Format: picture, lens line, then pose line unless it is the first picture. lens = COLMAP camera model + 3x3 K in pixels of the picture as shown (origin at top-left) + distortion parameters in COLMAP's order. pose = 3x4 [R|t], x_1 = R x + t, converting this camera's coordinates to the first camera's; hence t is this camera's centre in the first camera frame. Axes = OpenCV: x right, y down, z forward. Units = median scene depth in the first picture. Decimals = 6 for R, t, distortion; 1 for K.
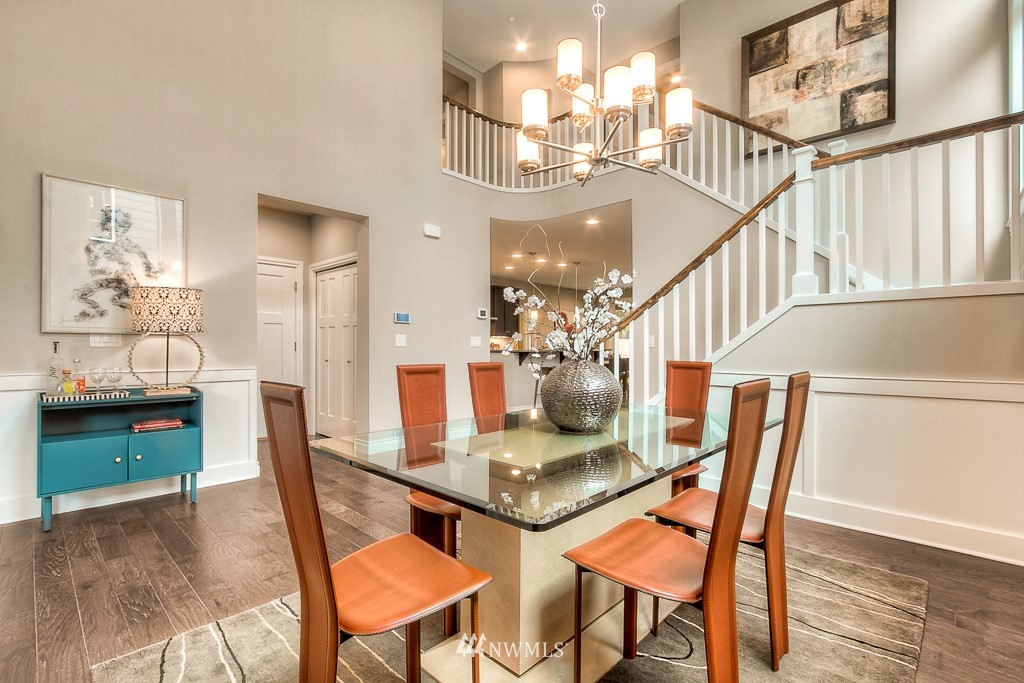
lens RADIAL K [[472.0, 0, 512.1], [0, 472.0, 341.3], [0, 0, 1]] dist [-0.002295, -0.000205]
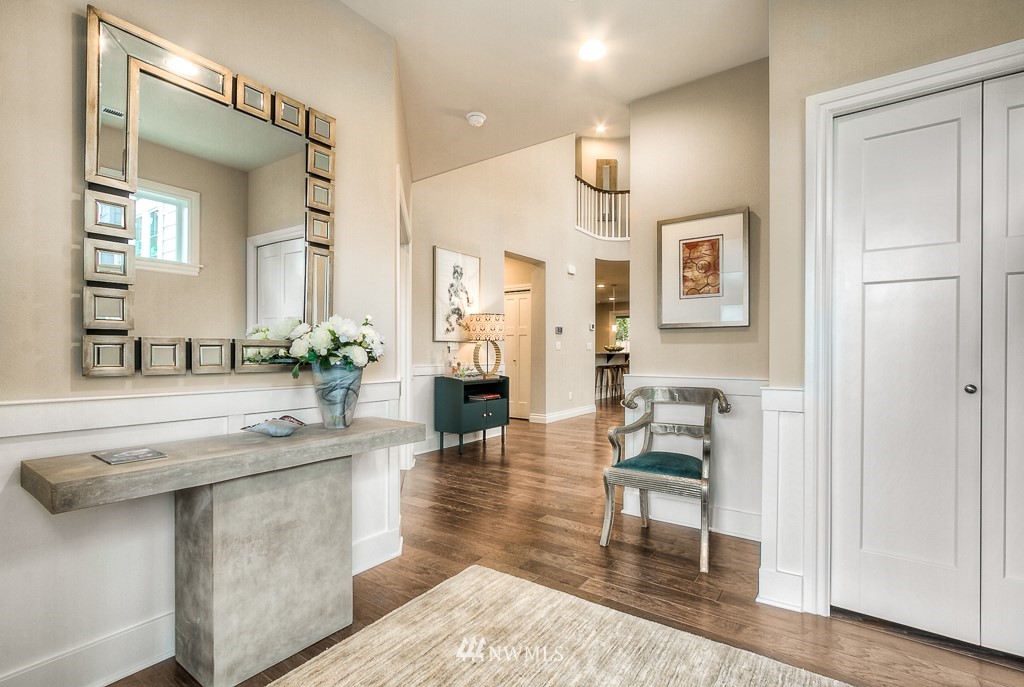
lens RADIAL K [[472.0, 0, 512.5], [0, 472.0, 343.9], [0, 0, 1]] dist [-0.002295, -0.000205]
pose [[0.987665, 0.007465, 0.156405, -0.909278], [-0.008496, 0.999946, 0.005921, -0.020092], [-0.156352, -0.007177, 0.987675, -0.642193]]
